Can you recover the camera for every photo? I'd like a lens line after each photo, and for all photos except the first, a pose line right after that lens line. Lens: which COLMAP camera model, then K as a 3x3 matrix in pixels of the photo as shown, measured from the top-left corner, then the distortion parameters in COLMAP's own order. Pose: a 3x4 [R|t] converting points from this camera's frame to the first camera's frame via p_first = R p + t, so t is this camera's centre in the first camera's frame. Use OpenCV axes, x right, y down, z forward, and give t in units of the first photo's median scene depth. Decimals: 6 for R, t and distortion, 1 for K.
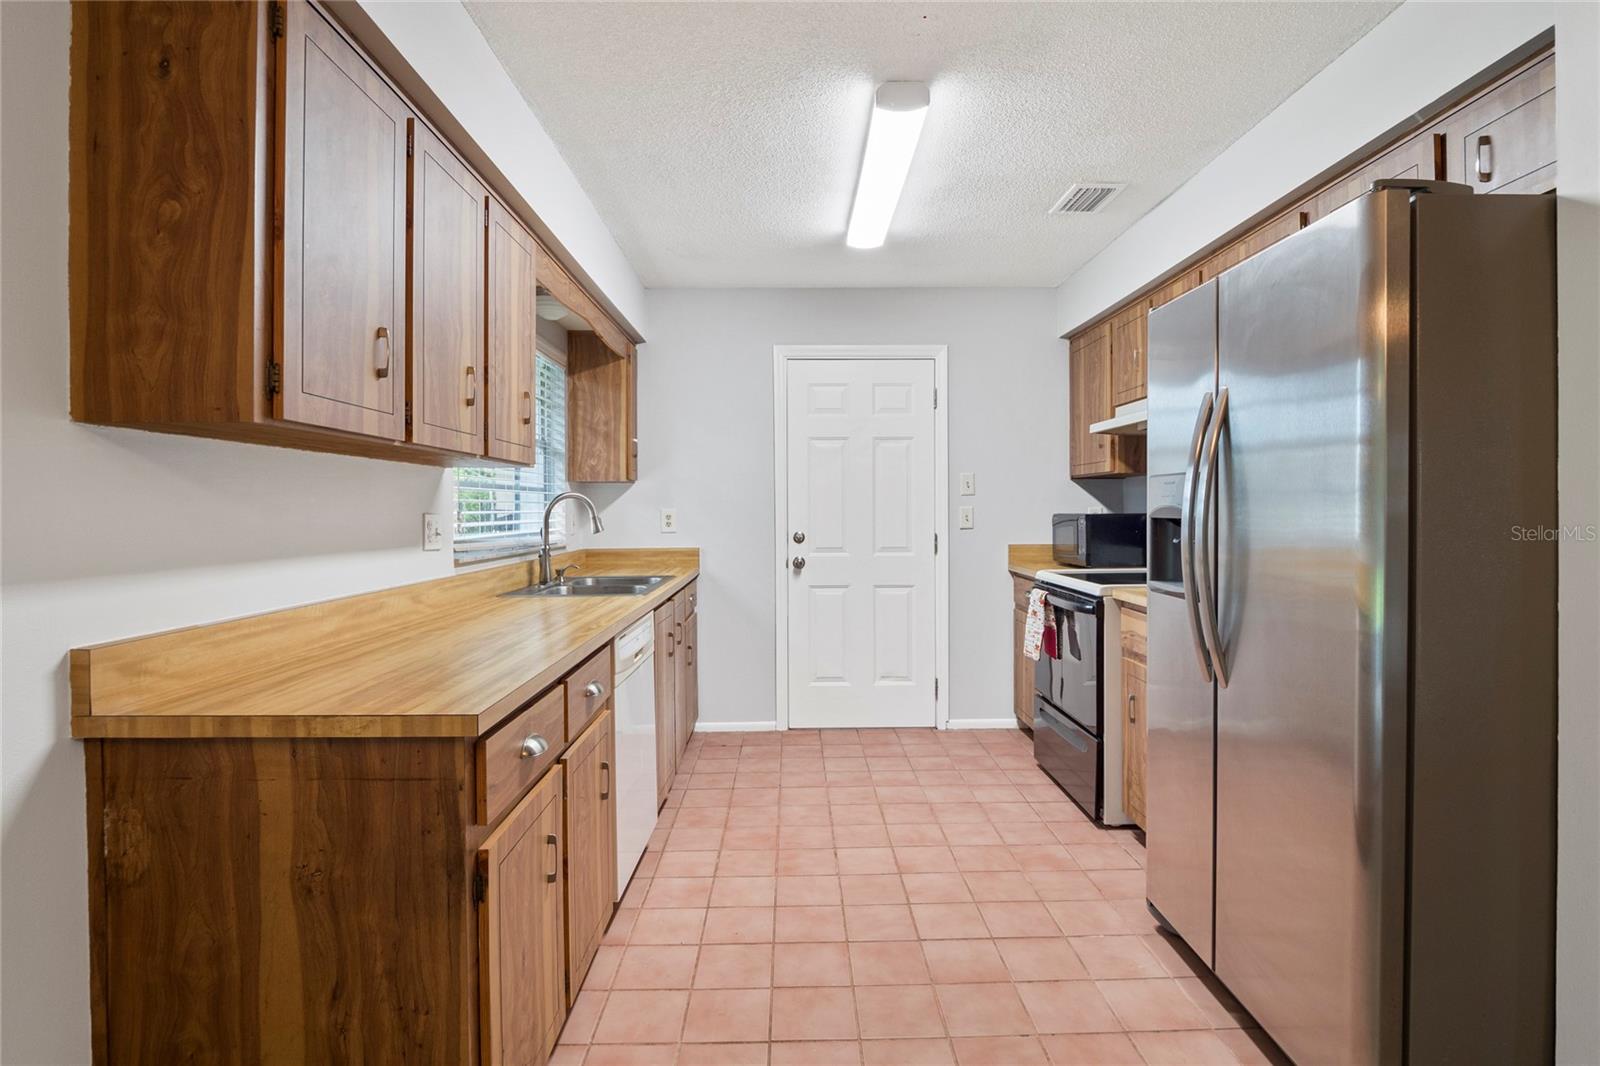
lens RADIAL K [[792.6, 0, 803.2], [0, 792.6, 516.0], [0, 0, 1]] dist [-0.002631, -0.008181]
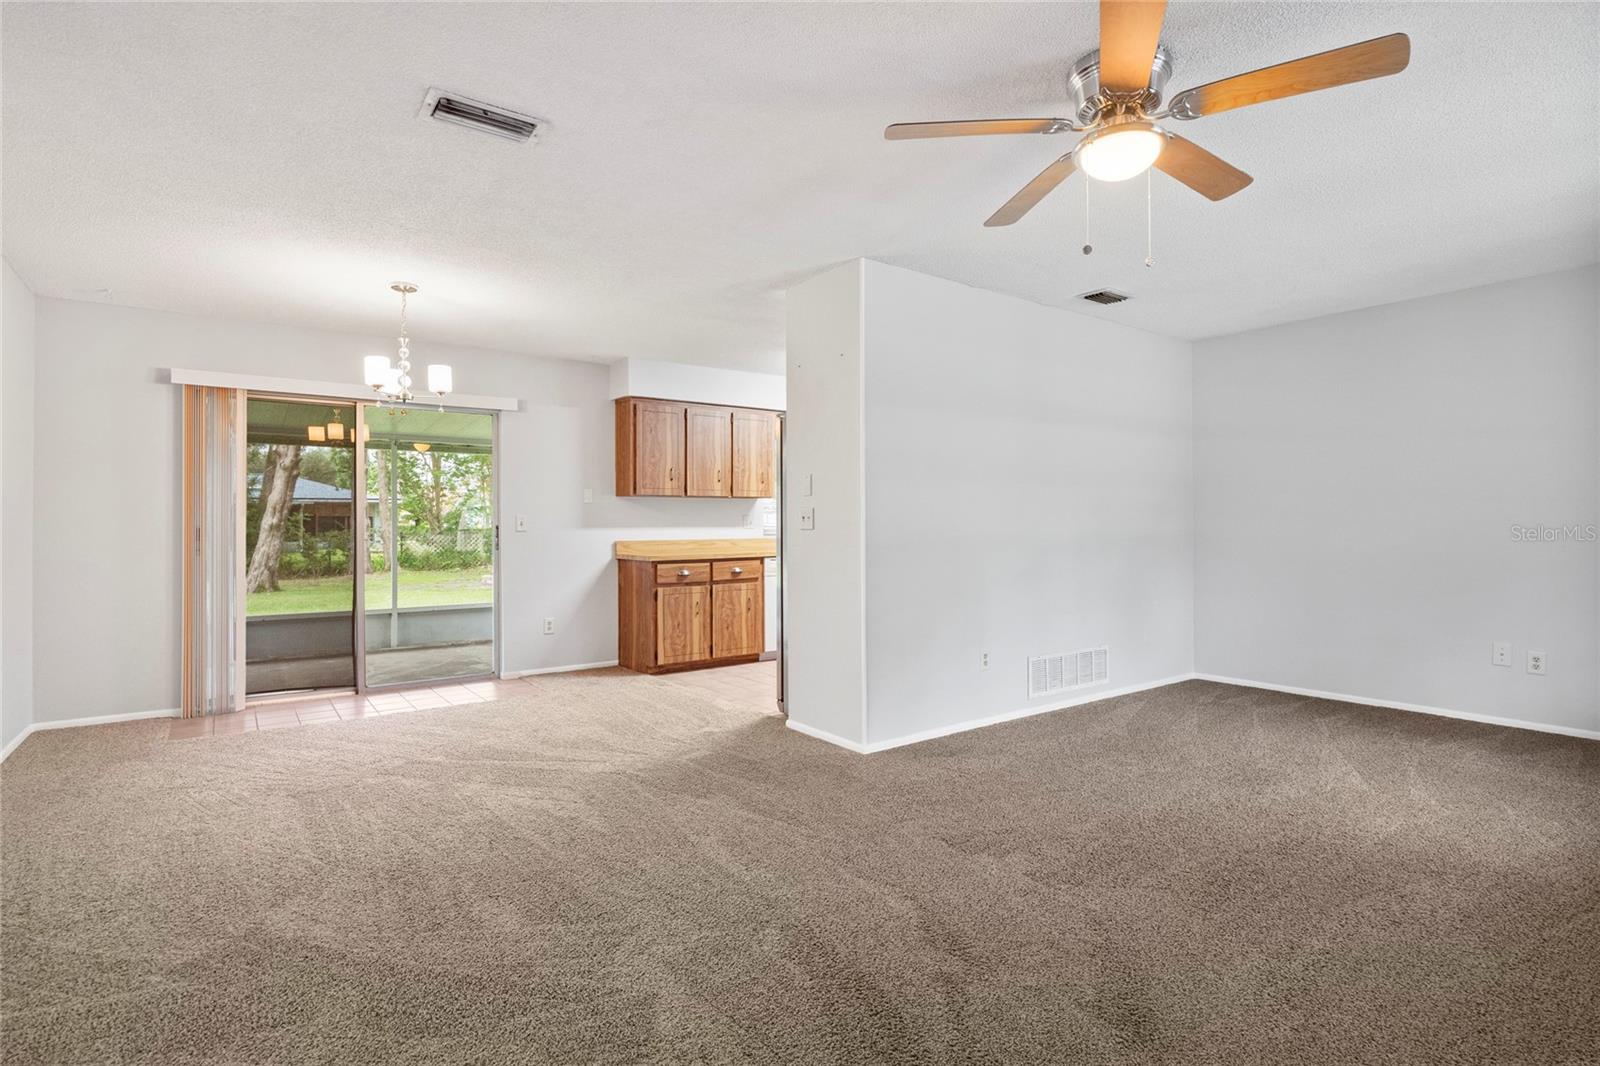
lens RADIAL K [[792.6, 0, 788.0], [0, 792.6, 515.5], [0, 0, 1]] dist [-0.002631, -0.008181]
pose [[0.558358, -0.008002, -0.829562, 1.431301], [-0.002850, 0.999929, -0.011564, 0.021902], [0.829595, 0.008821, 0.558295, -0.341694]]
